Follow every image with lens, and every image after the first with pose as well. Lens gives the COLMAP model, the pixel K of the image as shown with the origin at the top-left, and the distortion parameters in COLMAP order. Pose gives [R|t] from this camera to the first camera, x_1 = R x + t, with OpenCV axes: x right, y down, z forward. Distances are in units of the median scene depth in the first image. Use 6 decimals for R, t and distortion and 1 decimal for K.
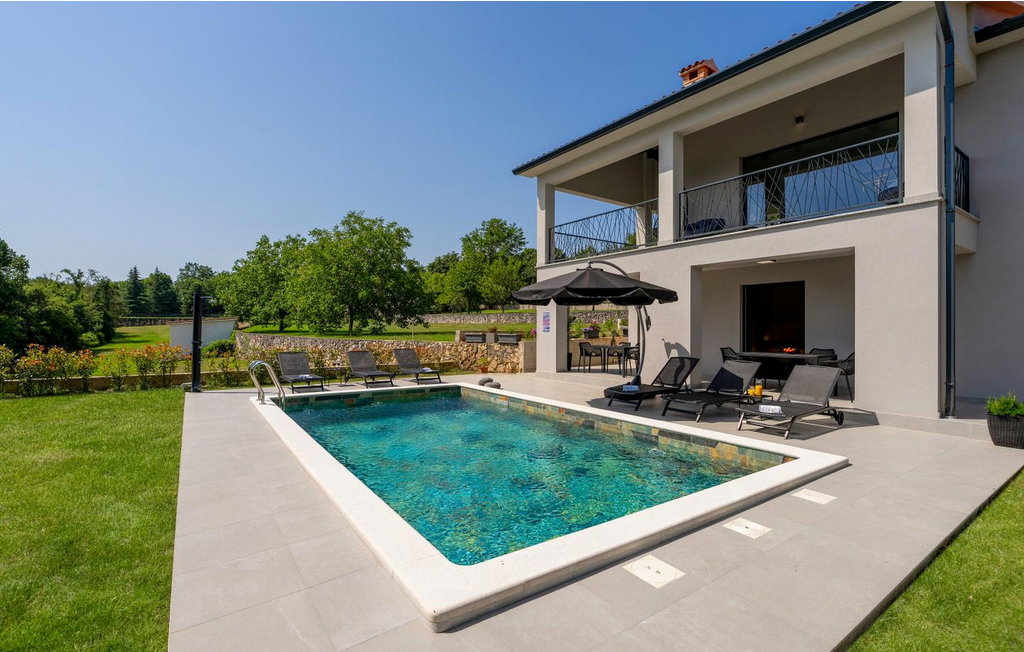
lens RADIAL K [[463.4, 0, 518.5], [0, 463.4, 322.4], [0, 0, 1]] dist [-0.000049, 0.000088]
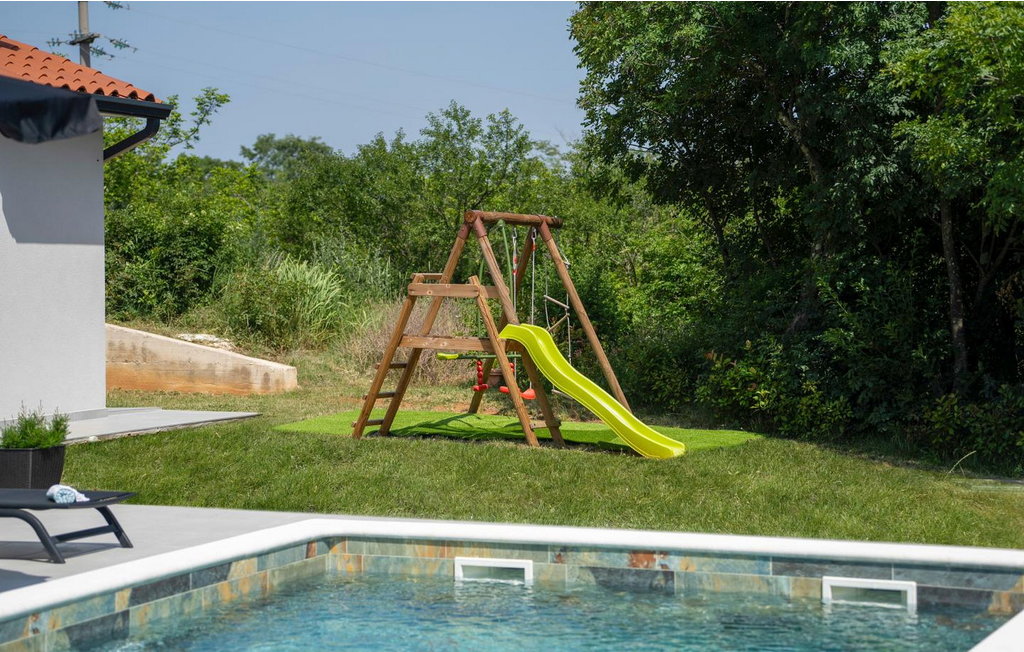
lens RADIAL K [[2095.7, 0, 513.5], [0, 2095.7, 279.9], [0, 0, 1]] dist [0.338655, 0.012840]
pose [[-0.494937, -0.003917, 0.868920, -1.232791], [-0.000101, 0.999990, 0.004451, -0.003719], [-0.868929, 0.002115, -0.494932, 1.570399]]
